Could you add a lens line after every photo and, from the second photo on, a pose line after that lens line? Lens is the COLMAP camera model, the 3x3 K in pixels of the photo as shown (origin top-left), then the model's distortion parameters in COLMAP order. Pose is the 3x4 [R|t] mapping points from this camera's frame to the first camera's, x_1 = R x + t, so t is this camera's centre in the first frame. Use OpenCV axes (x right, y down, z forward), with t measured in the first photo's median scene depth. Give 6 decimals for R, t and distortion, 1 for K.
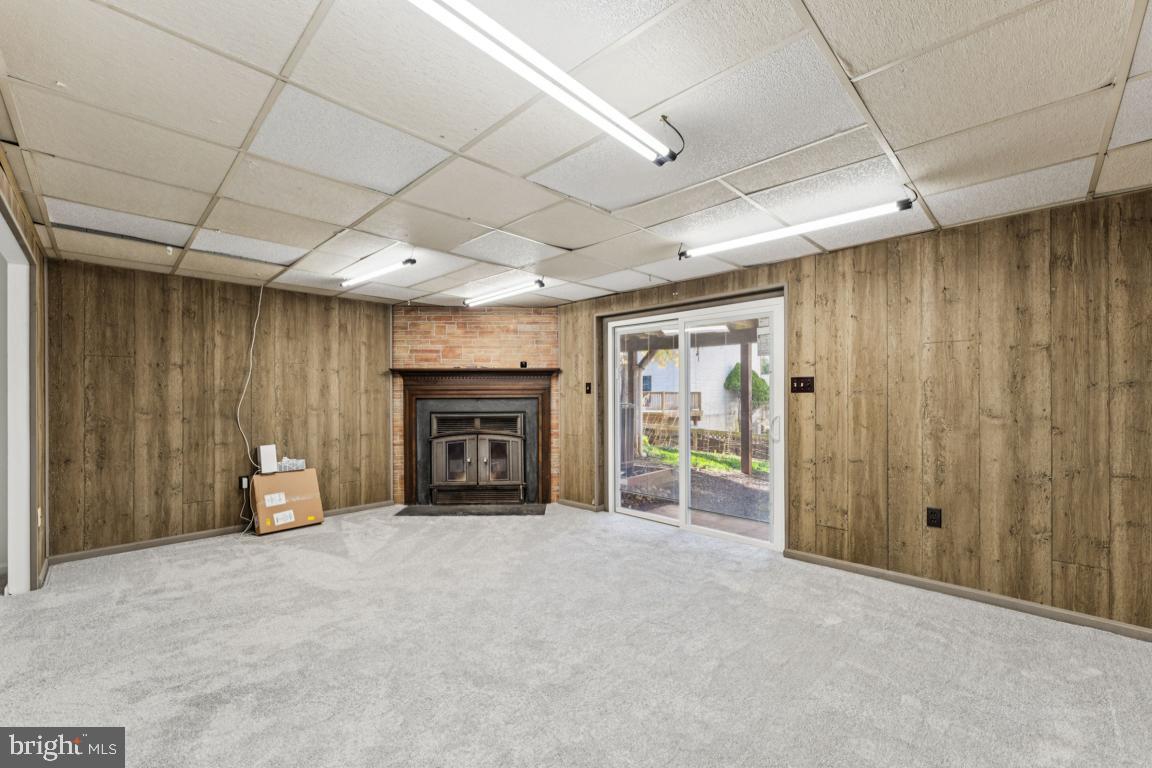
lens RADIAL K [[469.5, 0, 573.5], [0, 469.5, 392.0], [0, 0, 1]] dist [-0.001501, -0.000396]
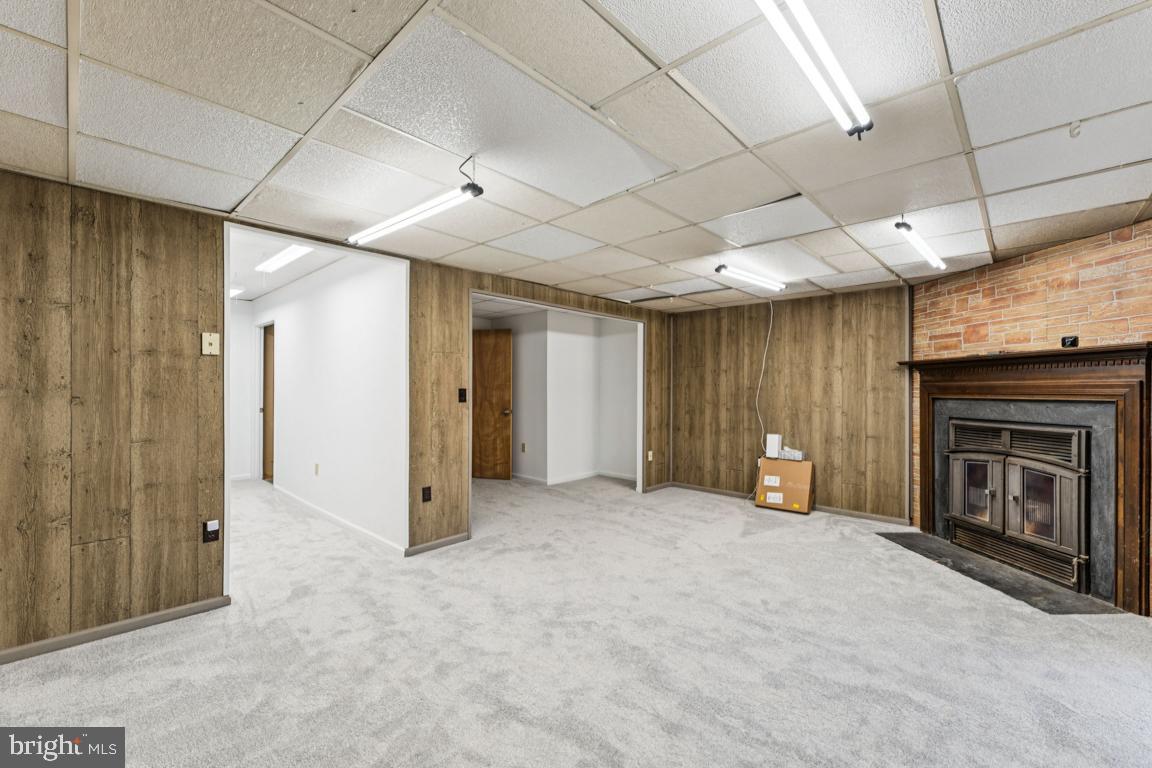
lens RADIAL K [[469.5, 0, 573.7], [0, 469.5, 385.7], [0, 0, 1]] dist [-0.001501, -0.000396]
pose [[0.019053, -0.005487, -0.999803, 0.475517], [-0.001964, 0.999983, -0.005525, -0.001651], [0.999817, 0.002069, 0.019042, 0.427589]]
